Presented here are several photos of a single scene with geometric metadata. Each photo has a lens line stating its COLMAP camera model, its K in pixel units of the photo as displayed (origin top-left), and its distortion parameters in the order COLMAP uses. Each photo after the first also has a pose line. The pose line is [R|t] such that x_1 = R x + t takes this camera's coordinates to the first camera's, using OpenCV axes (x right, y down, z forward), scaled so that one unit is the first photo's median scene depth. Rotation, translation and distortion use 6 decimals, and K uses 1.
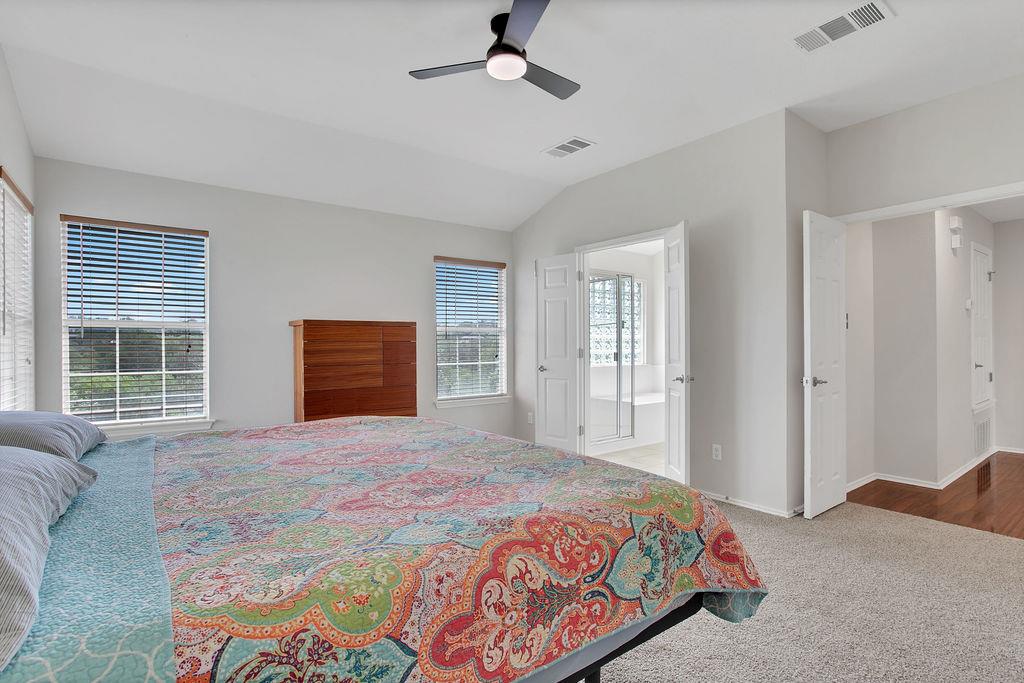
lens RADIAL K [[510.8, 0, 501.9], [0, 510.8, 344.4], [0, 0, 1]] dist [-0.049312, 0.023290]
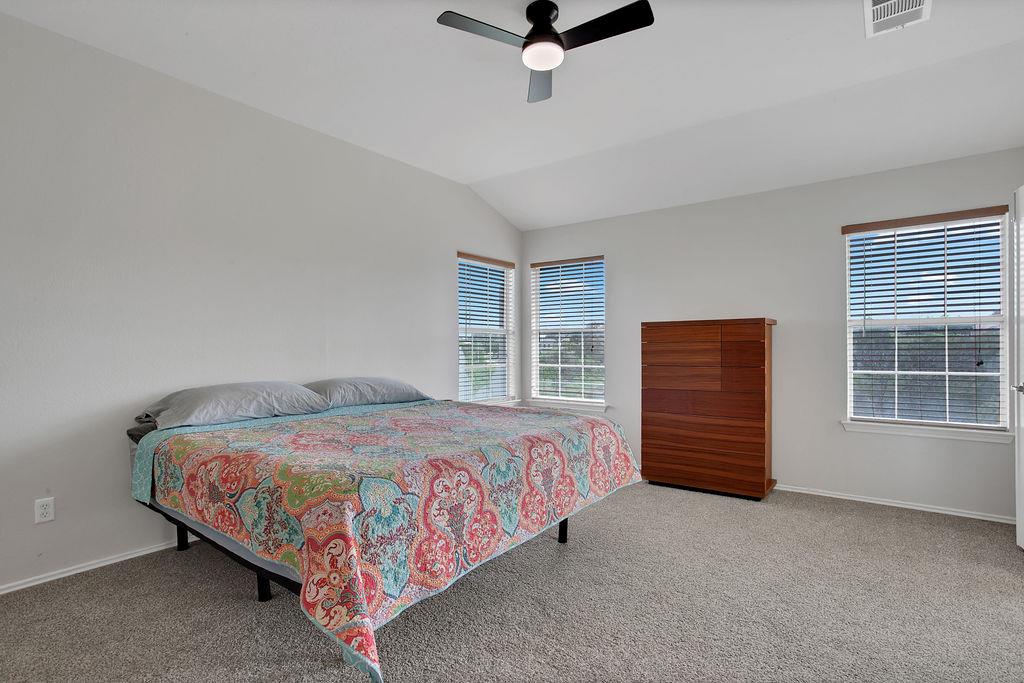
lens RADIAL K [[510.8, 0, 501.9], [0, 510.8, 344.4], [0, 0, 1]] dist [-0.049312, 0.023290]
pose [[0.244185, -0.003804, -0.969721, 0.669148], [0.006628, 0.999975, -0.002254, -0.000556], [0.969706, -0.005877, 0.244204, 0.504779]]
